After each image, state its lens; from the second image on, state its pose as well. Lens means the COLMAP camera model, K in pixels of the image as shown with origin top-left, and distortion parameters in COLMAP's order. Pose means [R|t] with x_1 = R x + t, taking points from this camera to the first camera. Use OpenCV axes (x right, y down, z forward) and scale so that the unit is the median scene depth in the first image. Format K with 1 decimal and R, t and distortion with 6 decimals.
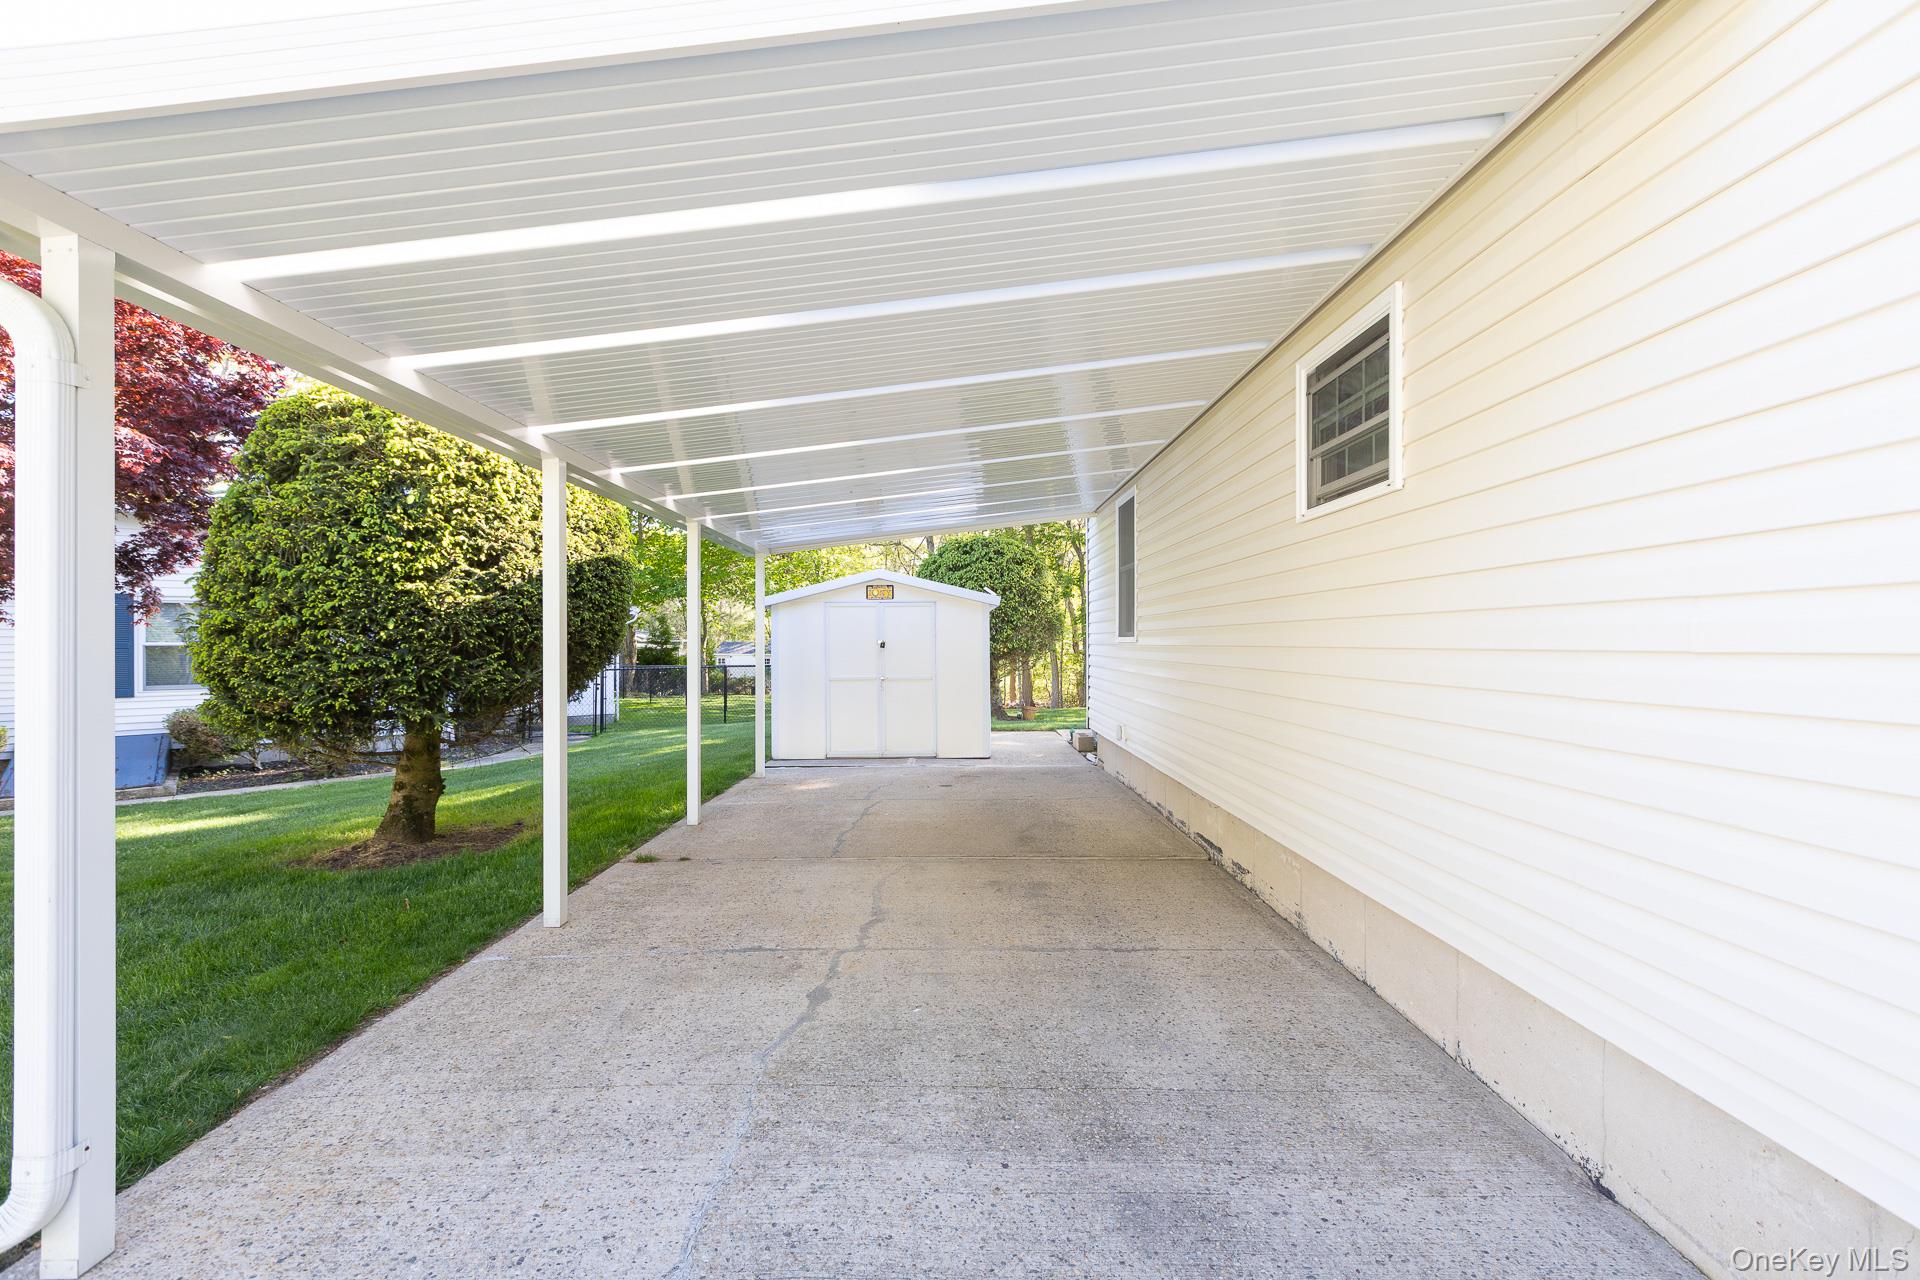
lens RADIAL K [[932.9, 0, 949.2], [0, 932.9, 635.7], [0, 0, 1]] dist [0.002785, 0.001316]
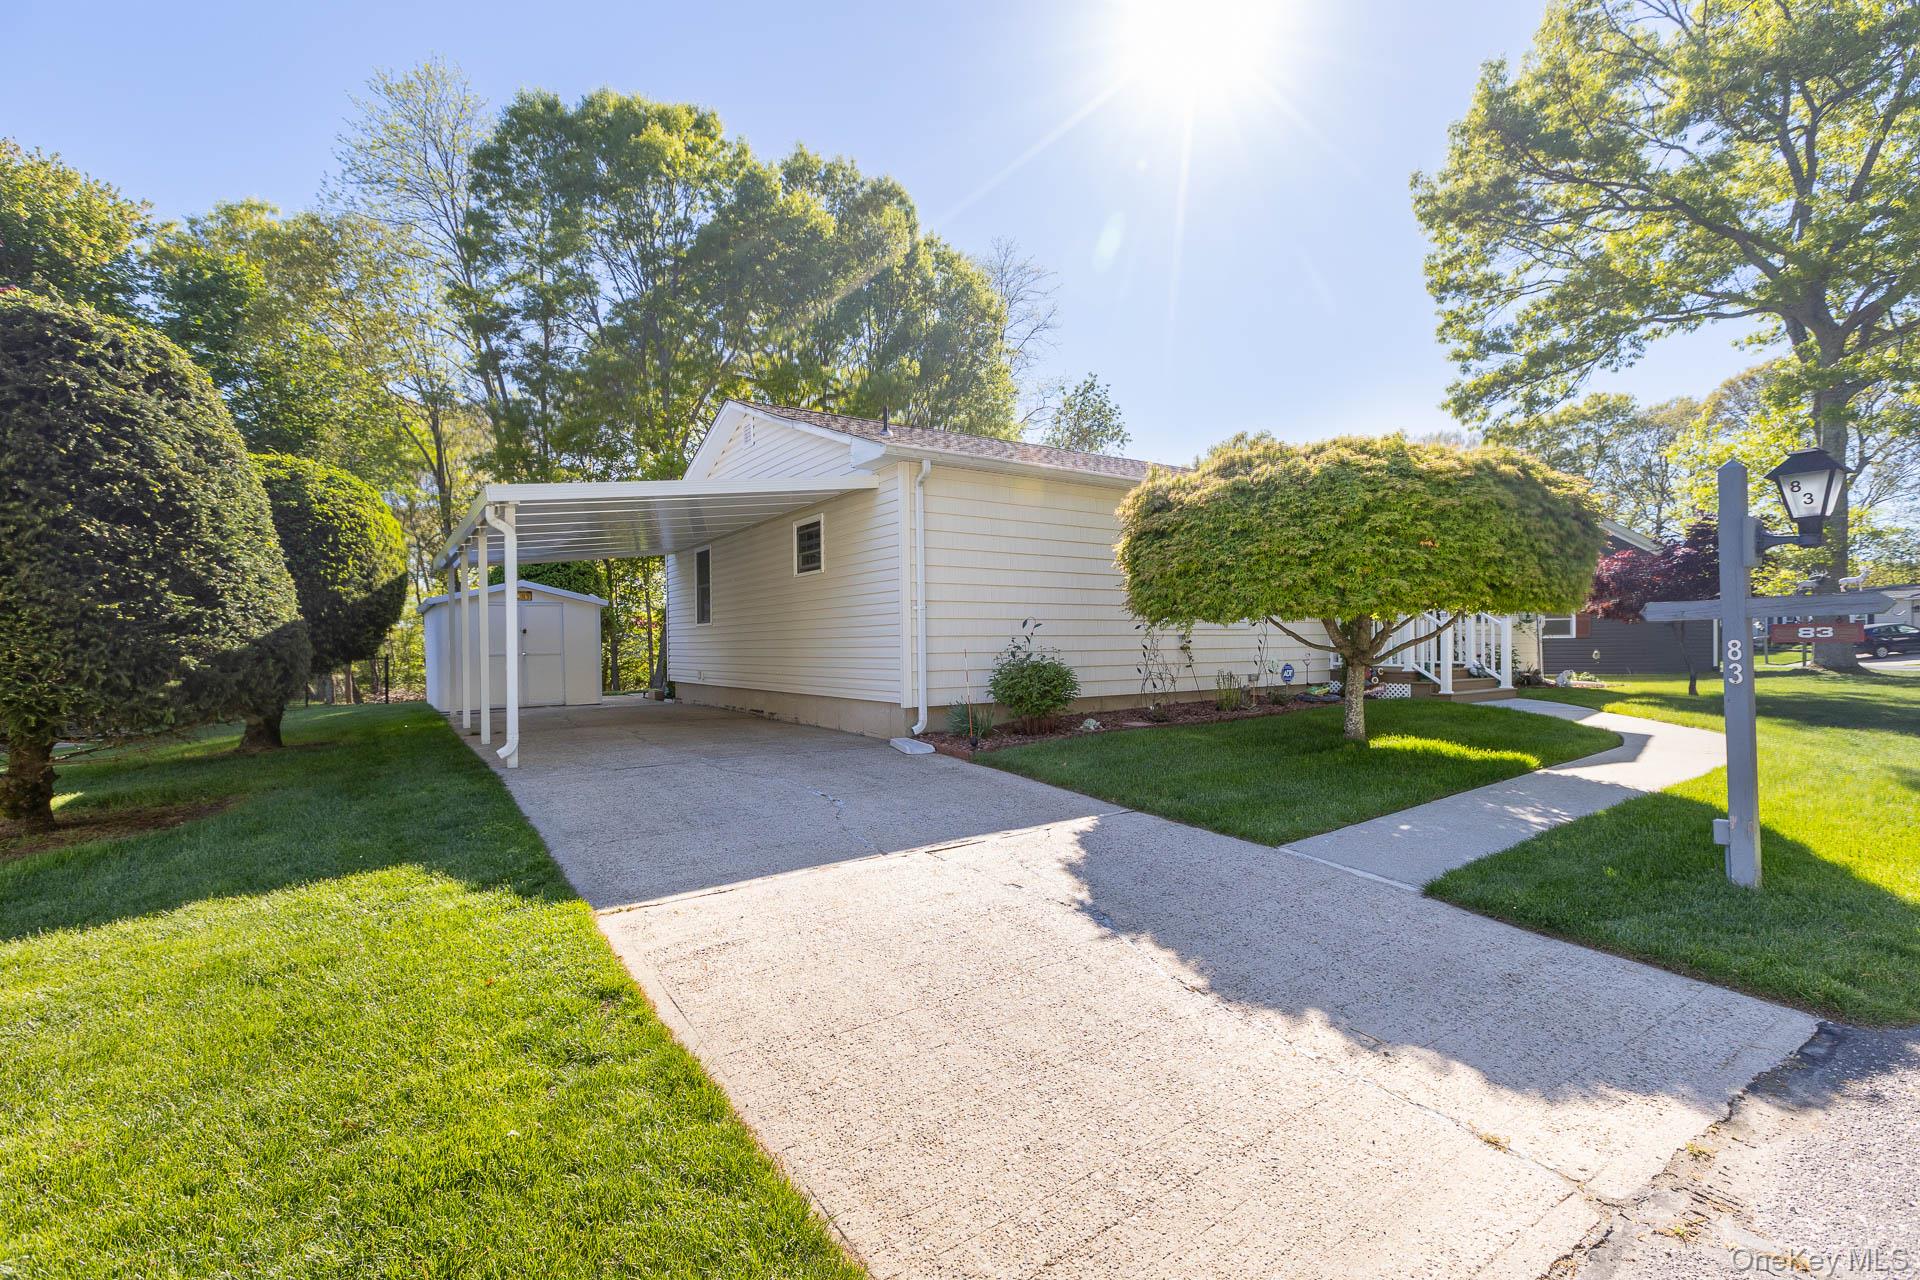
lens RADIAL K [[932.9, 0, 949.2], [0, 932.9, 635.7], [0, 0, 1]] dist [0.002785, 0.001316]
pose [[0.860479, 0.004841, 0.509463, -0.459063], [-0.001003, 0.999969, -0.007808, 0.052968], [-0.509485, 0.006208, 0.860457, -1.162382]]
